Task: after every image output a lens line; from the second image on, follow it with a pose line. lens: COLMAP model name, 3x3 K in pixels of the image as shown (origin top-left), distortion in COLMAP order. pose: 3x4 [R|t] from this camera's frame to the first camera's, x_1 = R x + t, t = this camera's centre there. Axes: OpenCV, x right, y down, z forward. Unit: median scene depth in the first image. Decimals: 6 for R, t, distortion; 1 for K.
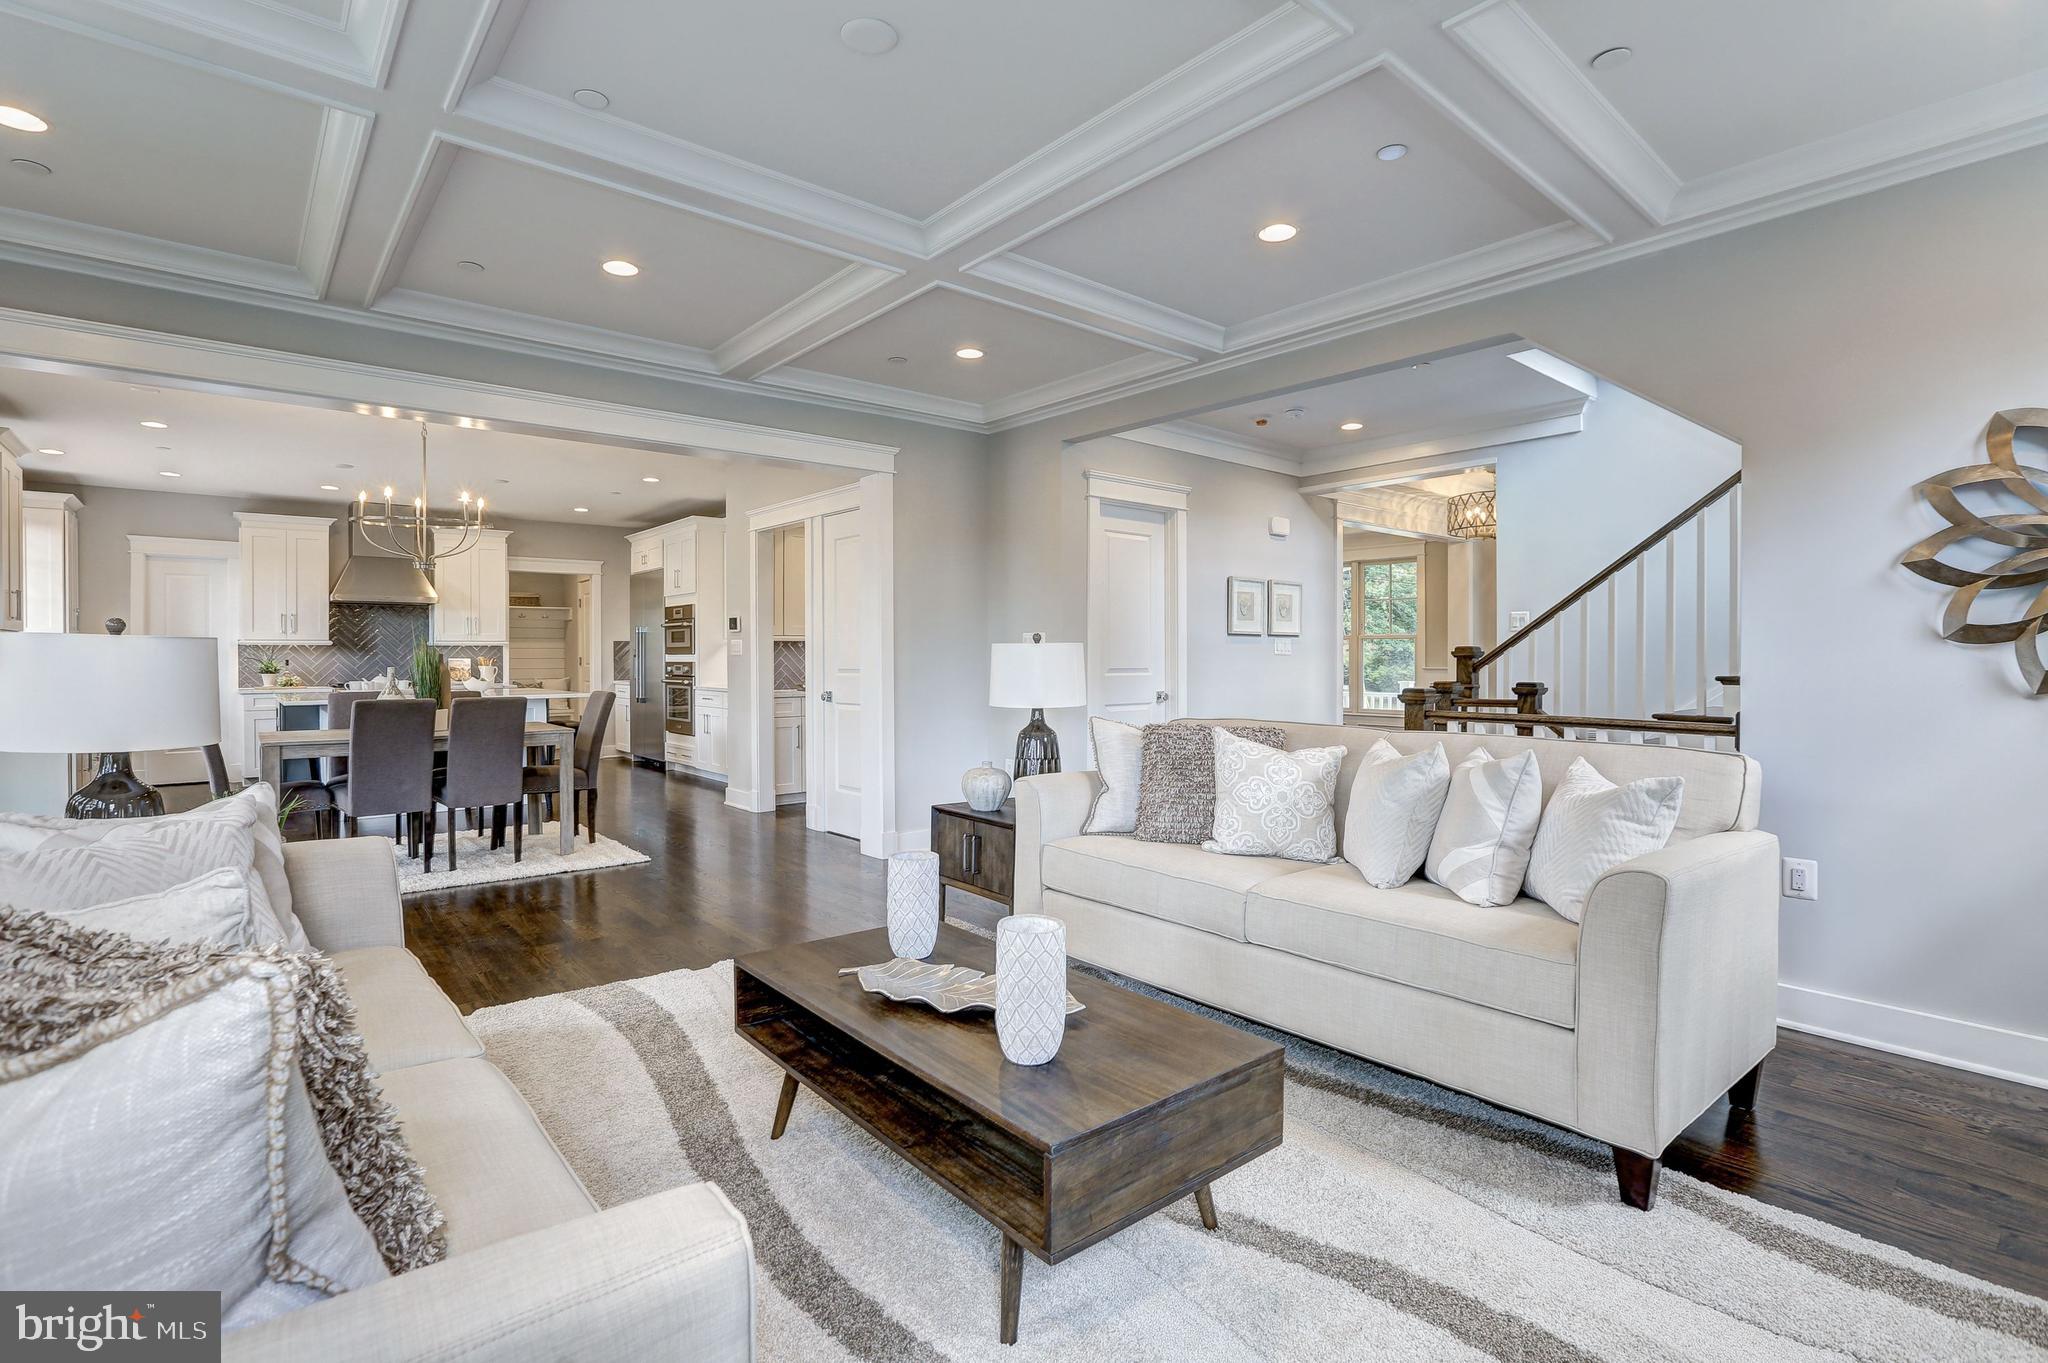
lens RADIAL K [[933.1, 0, 1024.5], [0, 933.1, 663.4], [0, 0, 1]] dist [-0.032500, 0.011514]
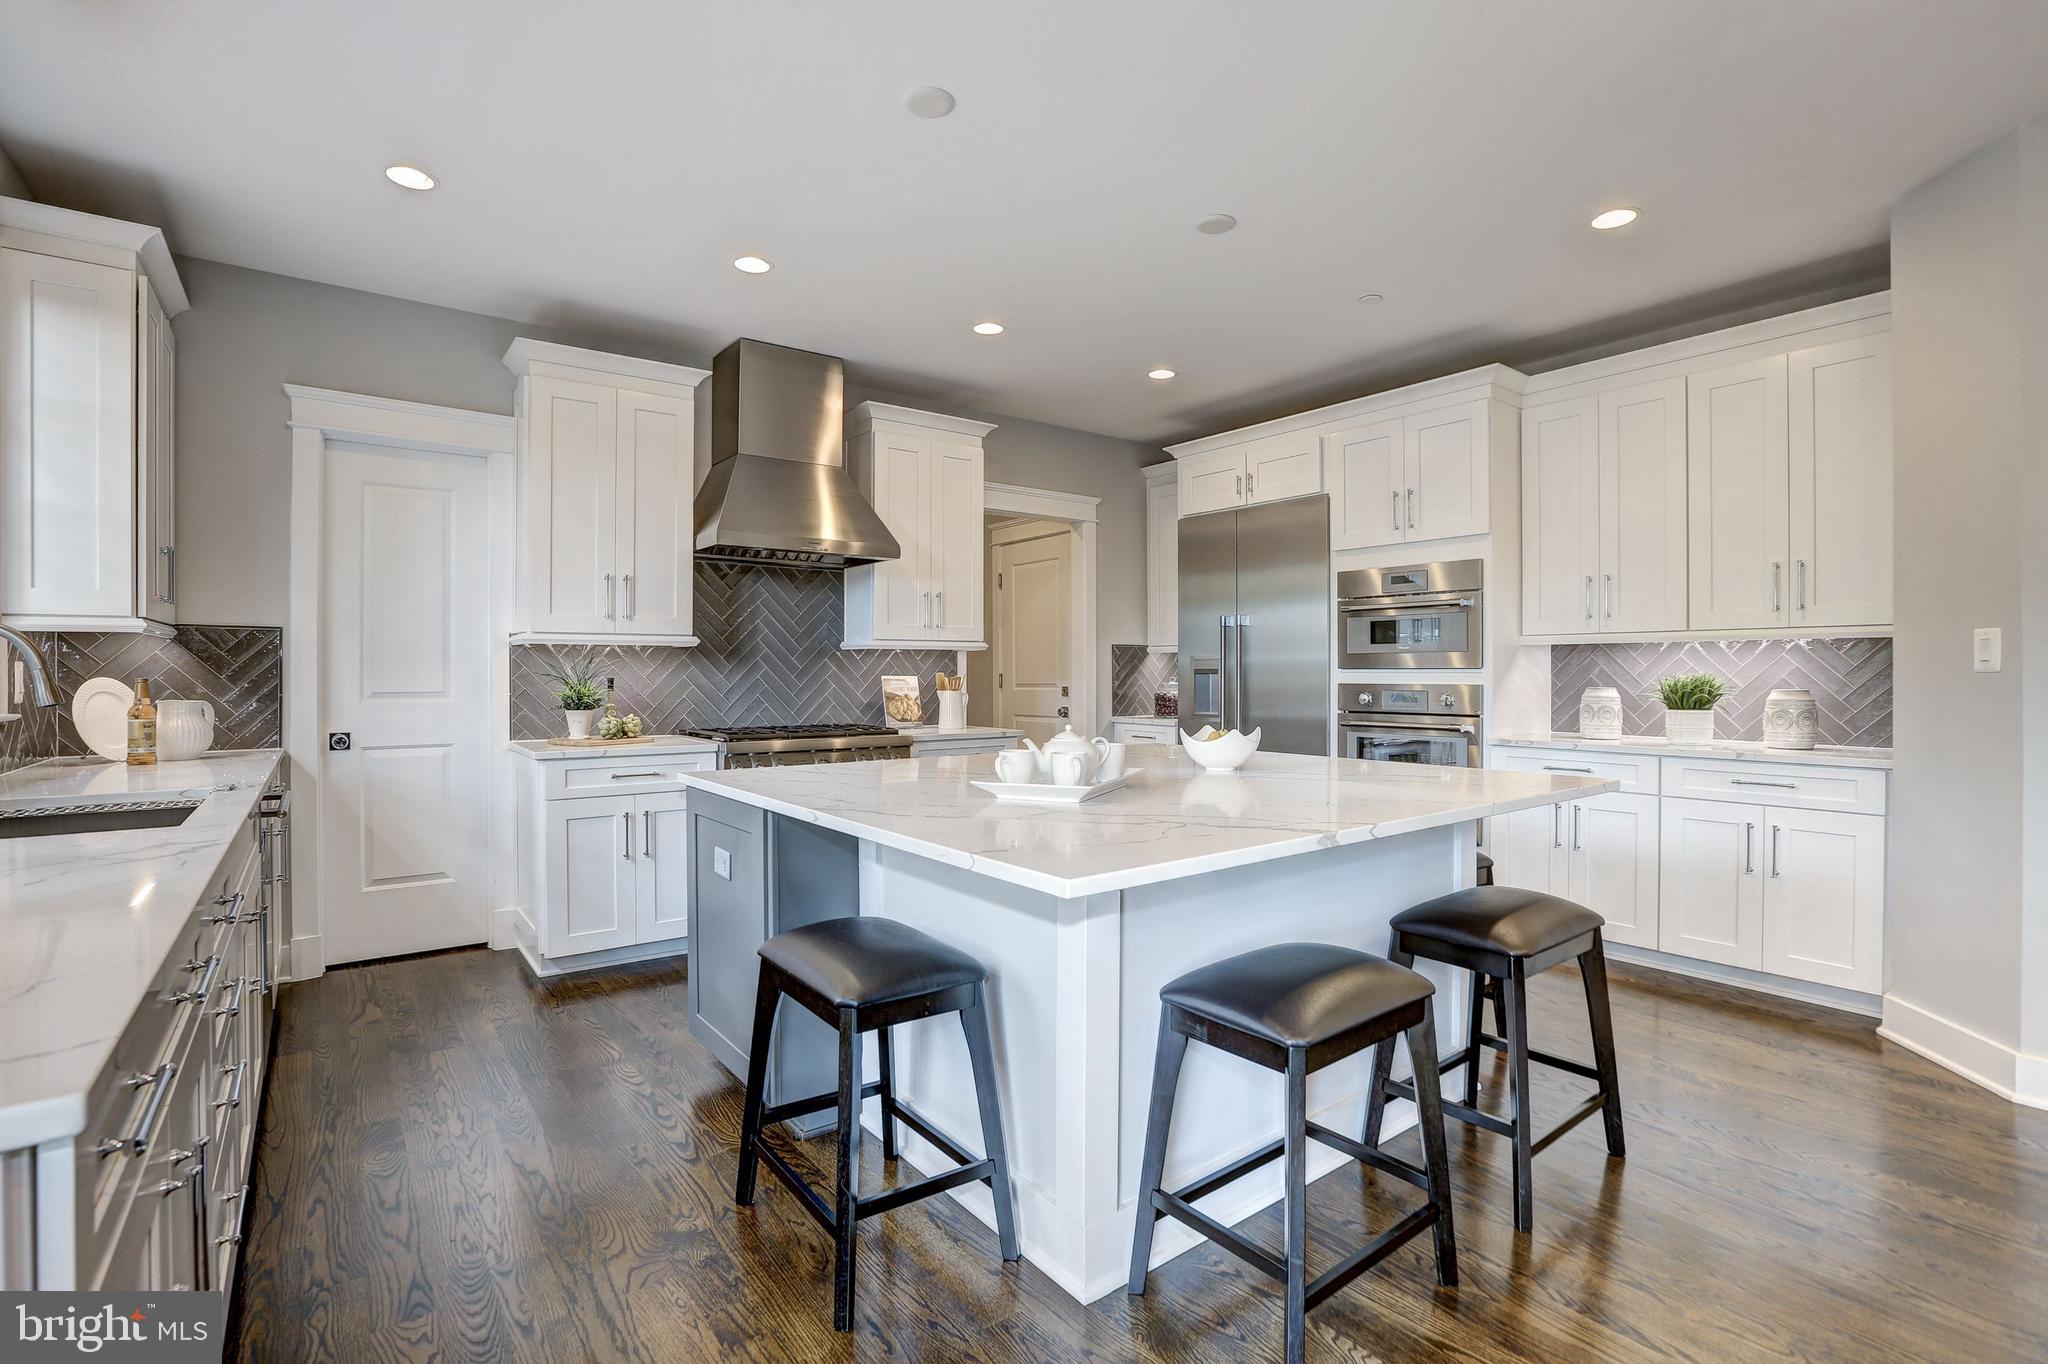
lens RADIAL K [[933.1, 0, 1024.5], [0, 933.1, 663.9], [0, 0, 1]] dist [-0.032500, 0.011514]
pose [[0.996846, 0.000630, -0.079362, -0.558618], [-0.002191, 0.999806, -0.019580, -0.002308], [0.079334, 0.019692, 0.996654, 0.558084]]
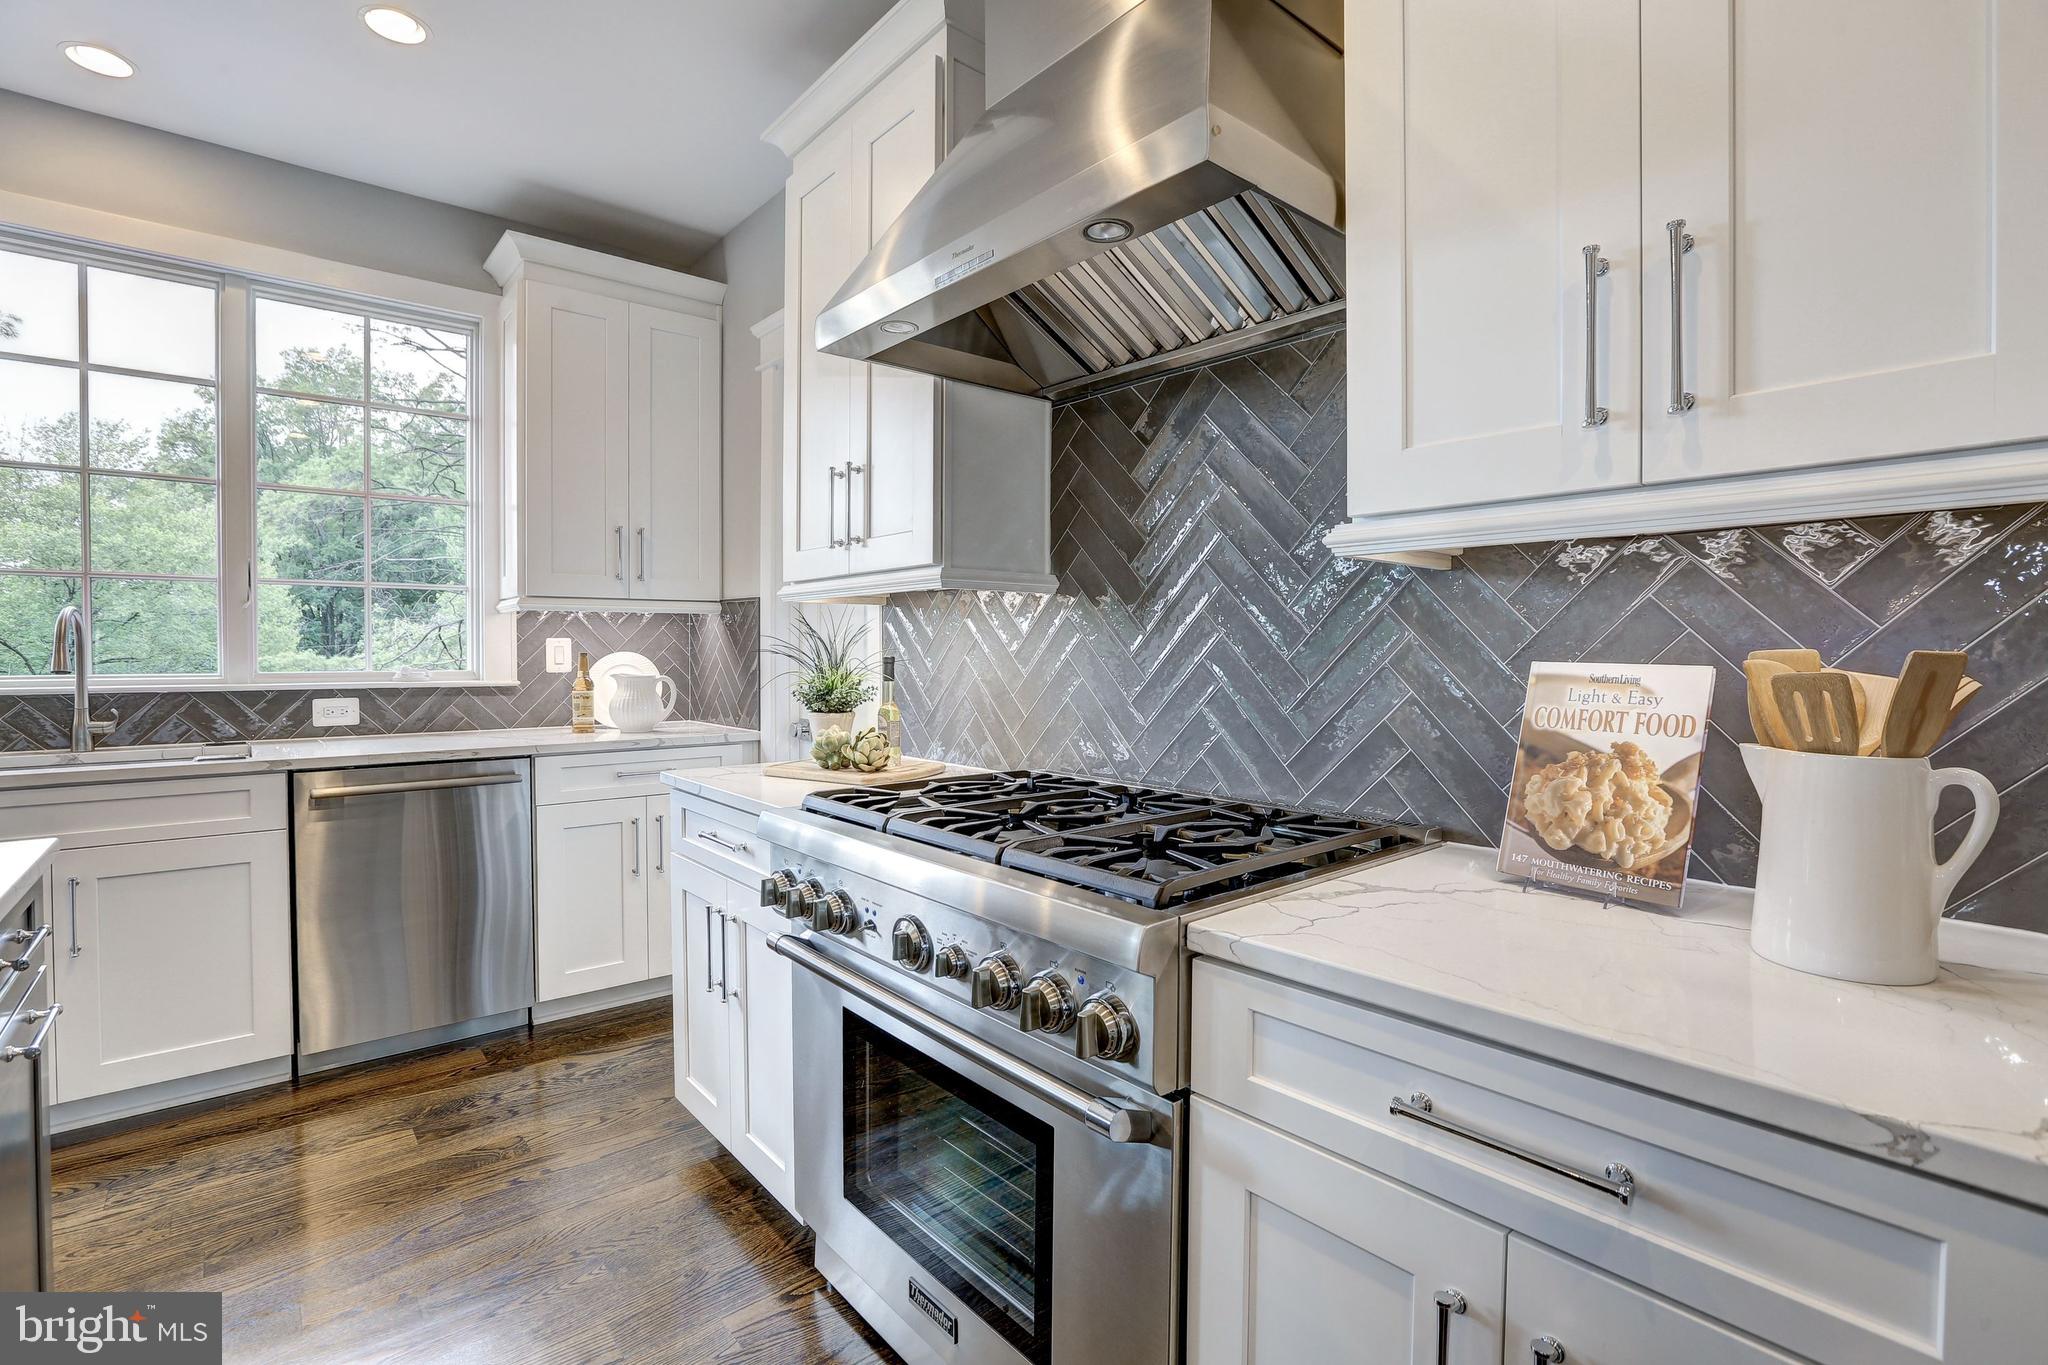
lens RADIAL K [[933.1, 0, 1024.5], [0, 933.1, 664.4], [0, 0, 1]] dist [-0.032500, 0.011514]
pose [[-0.019259, 0.016657, -0.999676, -0.548803], [-0.013296, 0.999769, 0.016915, -0.006518], [0.999726, 0.013618, -0.019033, 1.028229]]
